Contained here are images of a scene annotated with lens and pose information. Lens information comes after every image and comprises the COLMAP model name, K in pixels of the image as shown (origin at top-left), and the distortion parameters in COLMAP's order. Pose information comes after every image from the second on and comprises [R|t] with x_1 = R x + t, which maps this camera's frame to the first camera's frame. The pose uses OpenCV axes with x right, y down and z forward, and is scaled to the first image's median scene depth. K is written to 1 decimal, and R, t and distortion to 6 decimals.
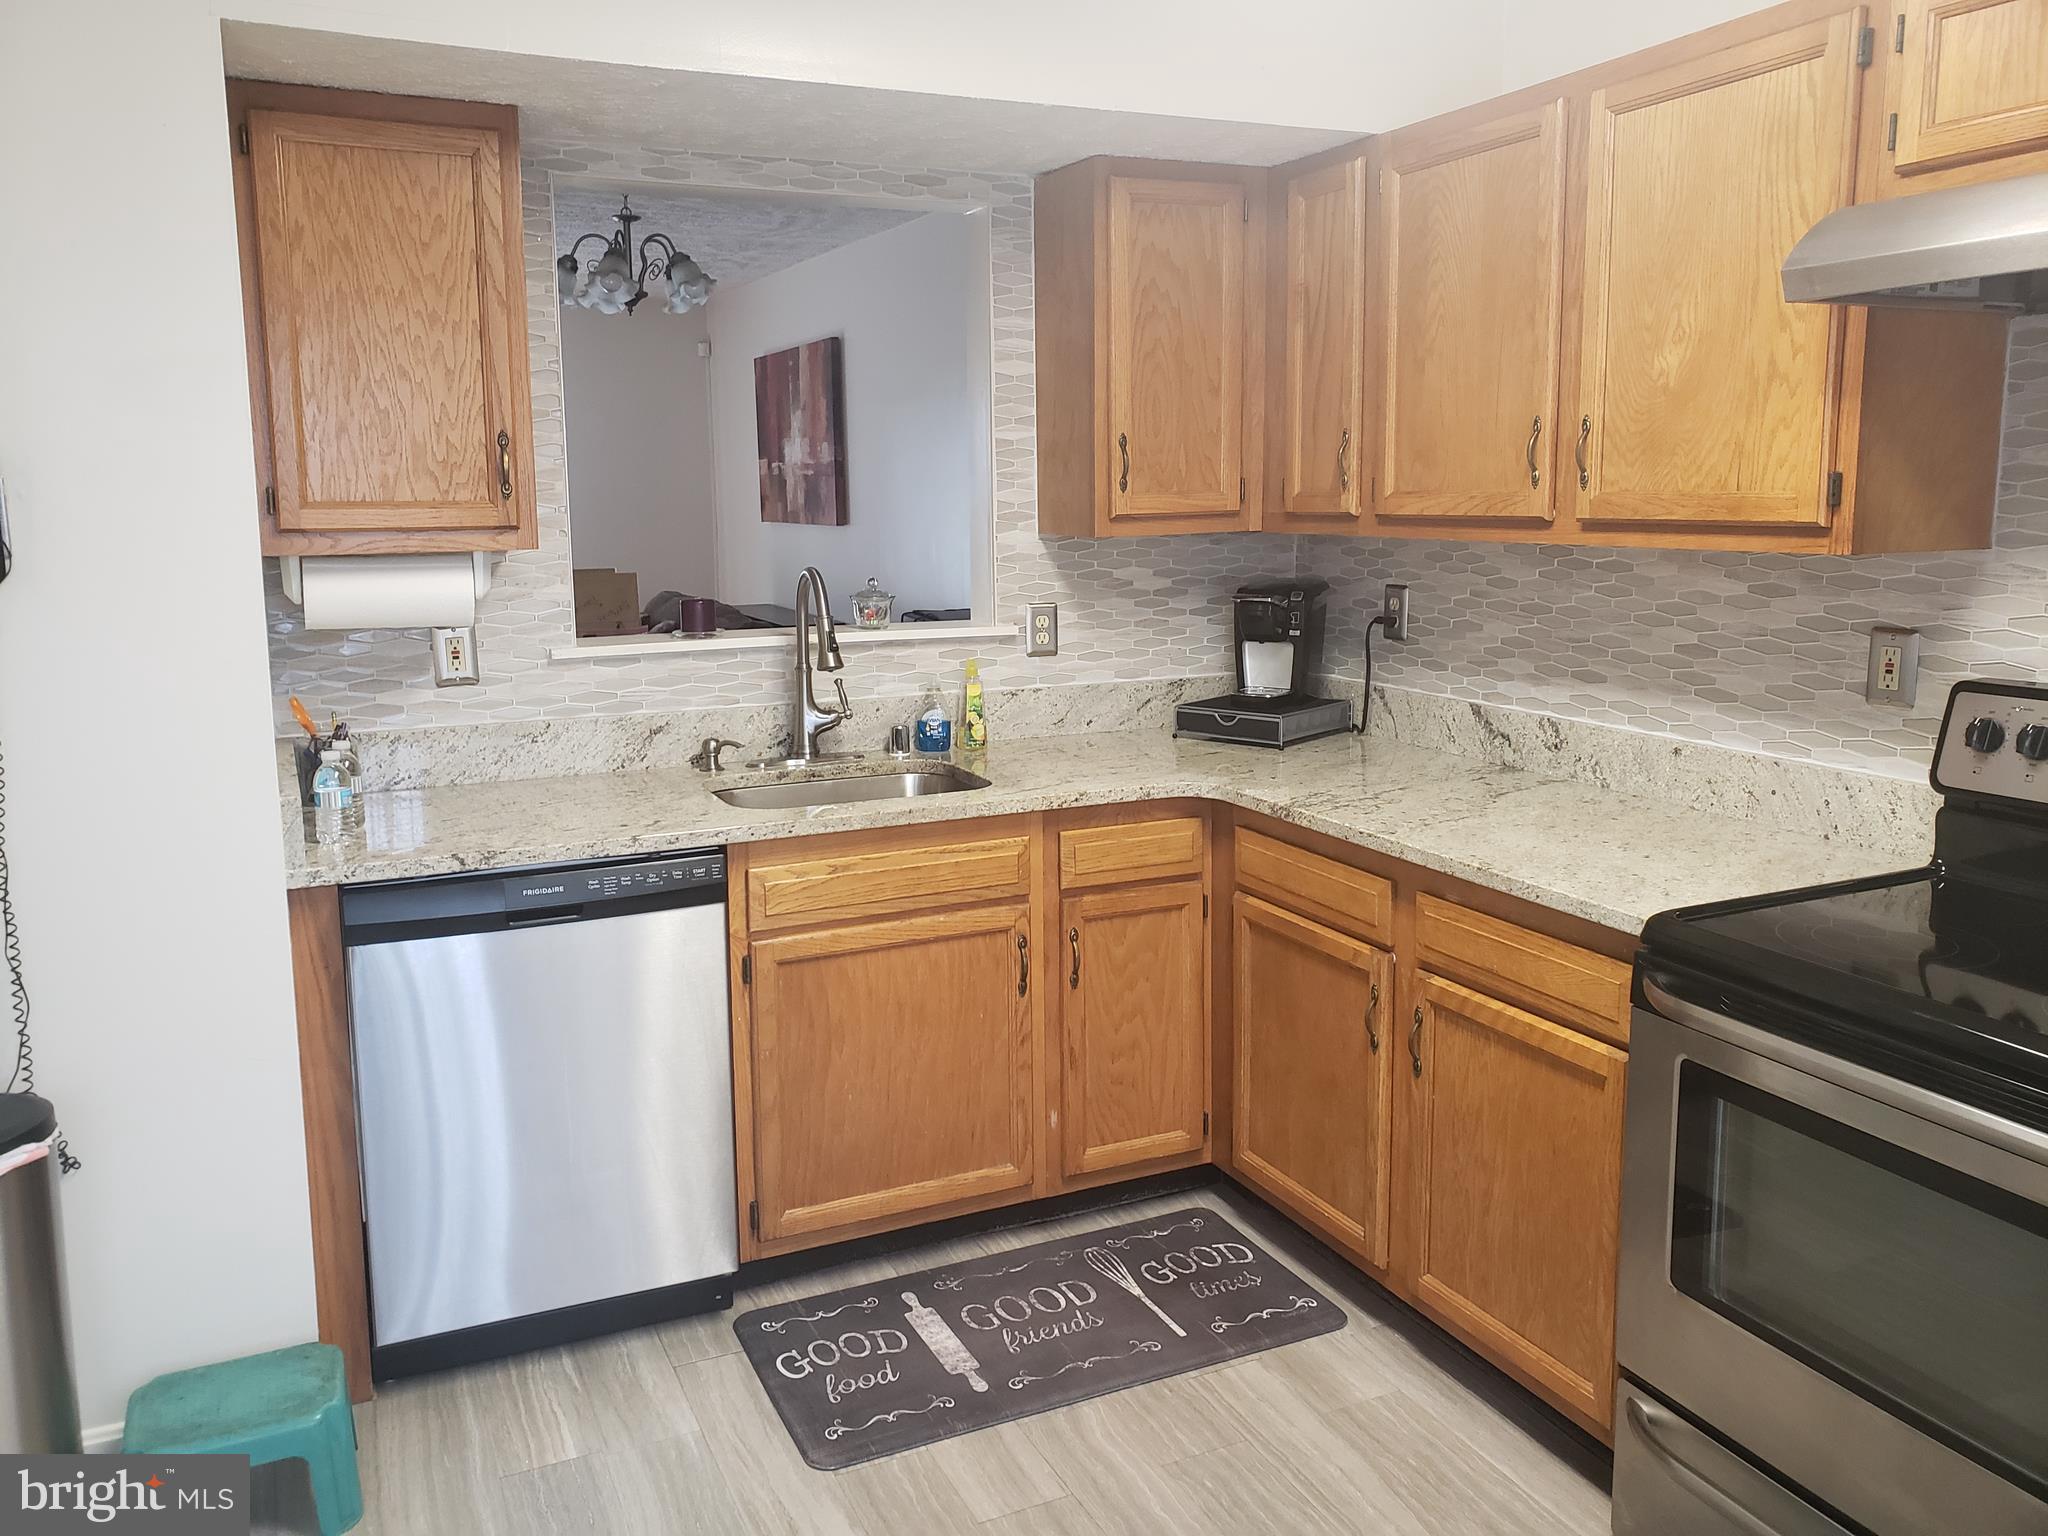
lens RADIAL K [[1596.2, 0, 1021.5], [0, 1596.2, 722.4], [0, 0, 1]] dist [0.033544, -0.025101]
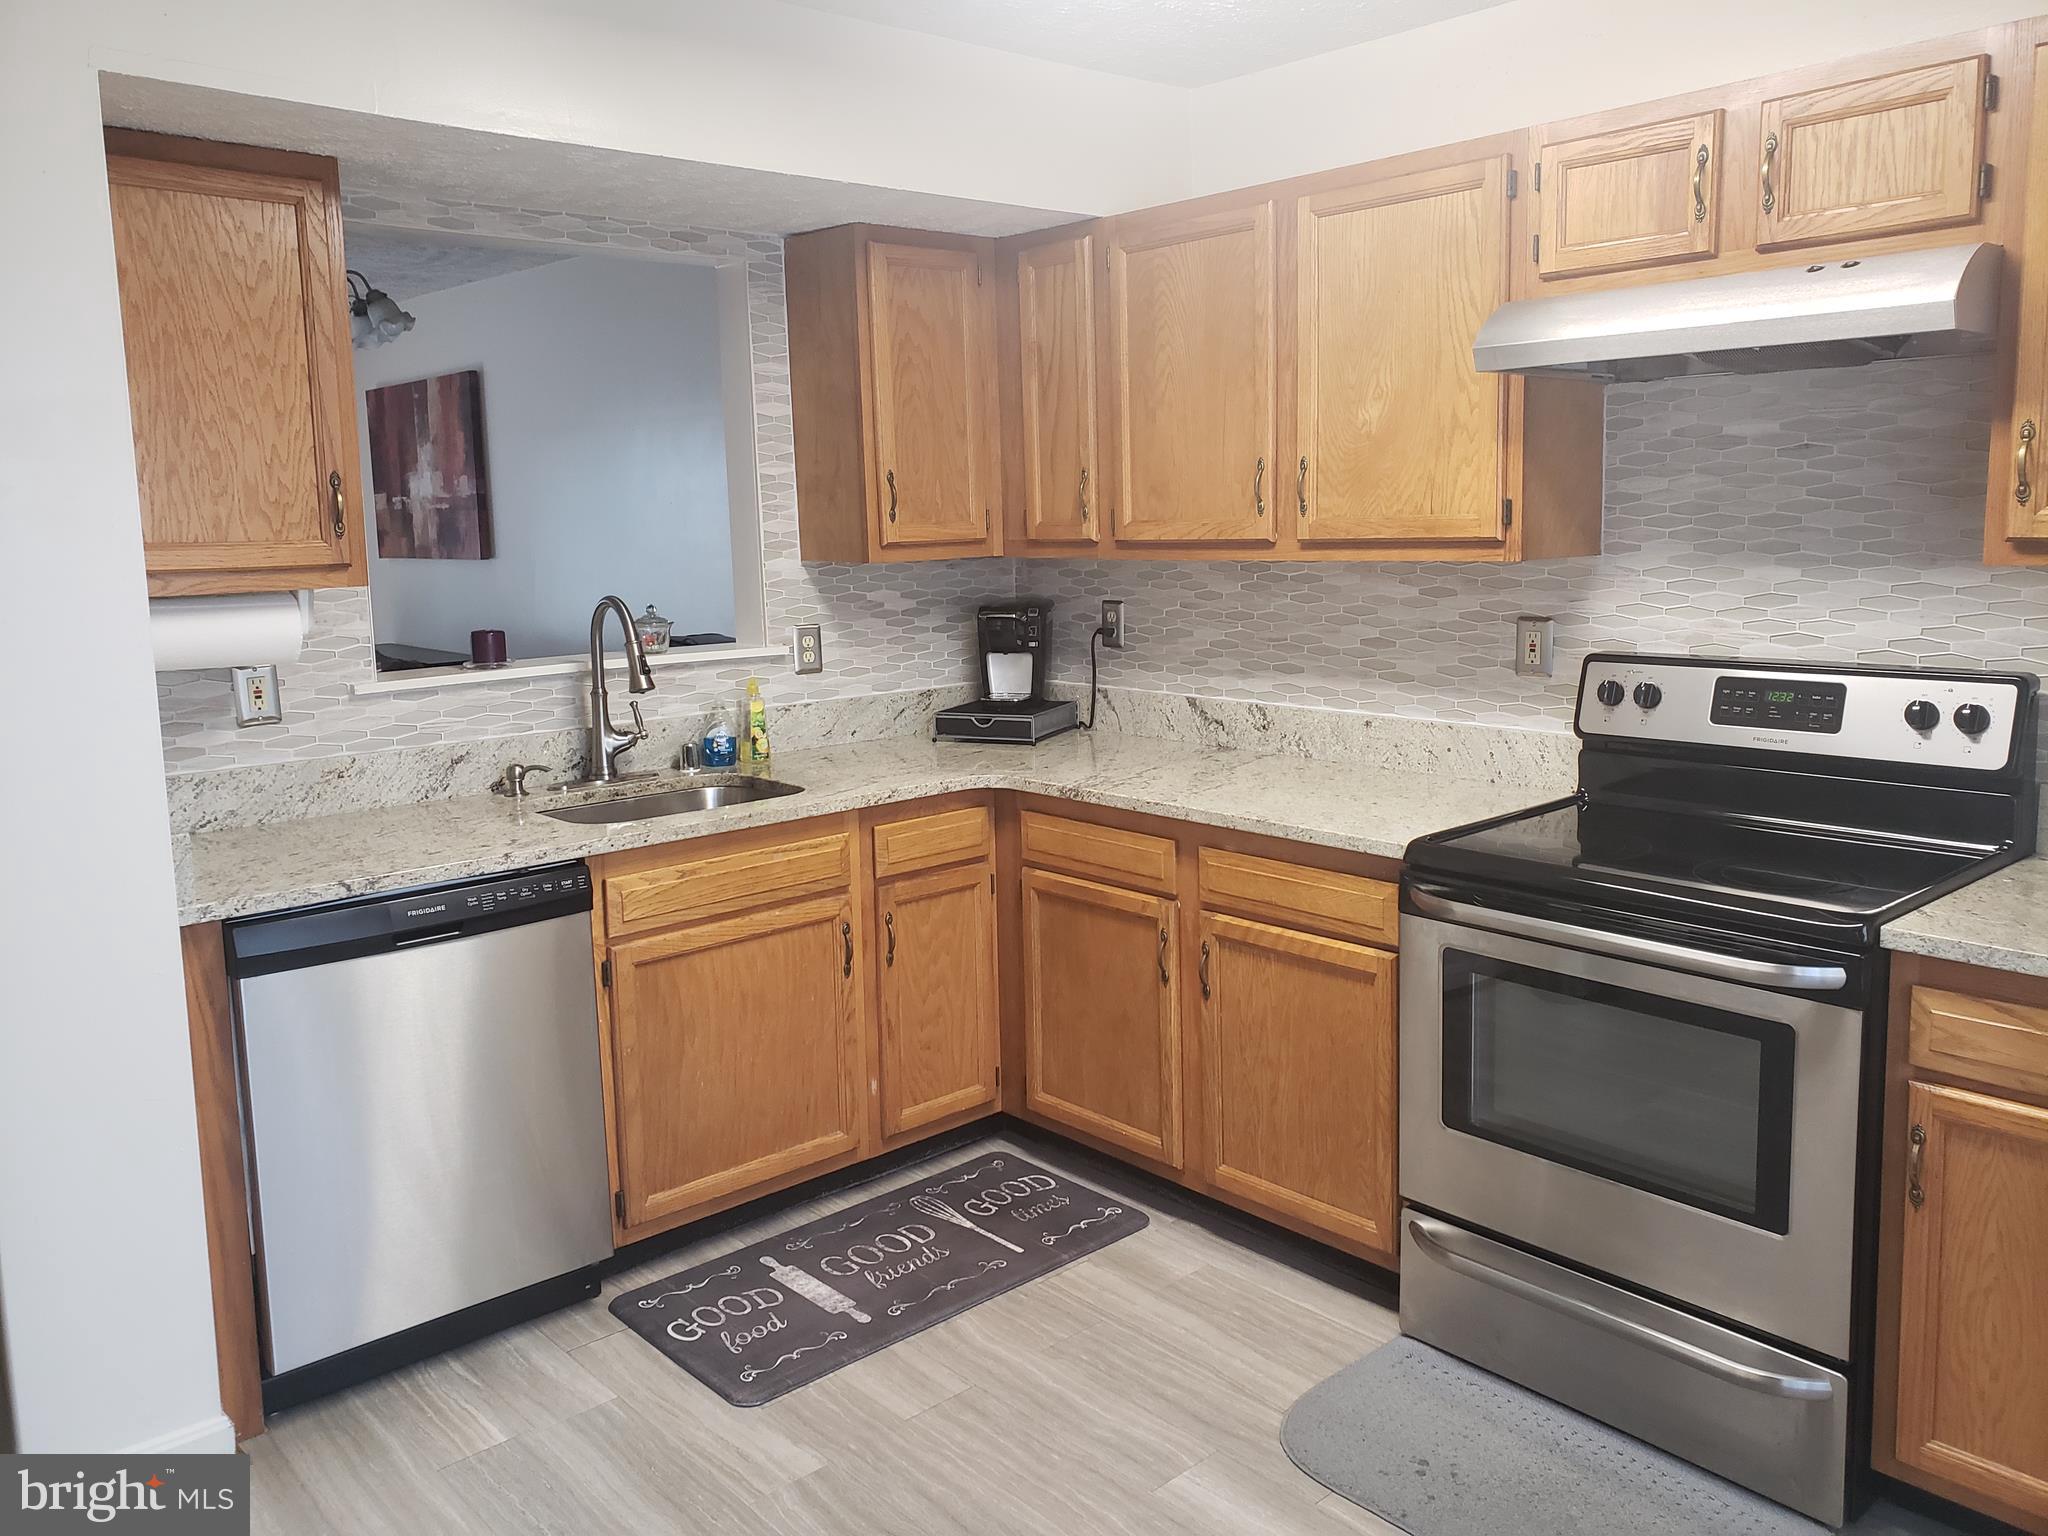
lens RADIAL K [[1596.2, 0, 1047.4], [0, 1596.2, 721.5], [0, 0, 1]] dist [0.033544, -0.025101]
pose [[0.952694, -0.051962, 0.299458, -0.204167], [0.057511, 0.998297, -0.009742, 0.014288], [-0.298441, 0.026503, 0.954060, -0.112300]]
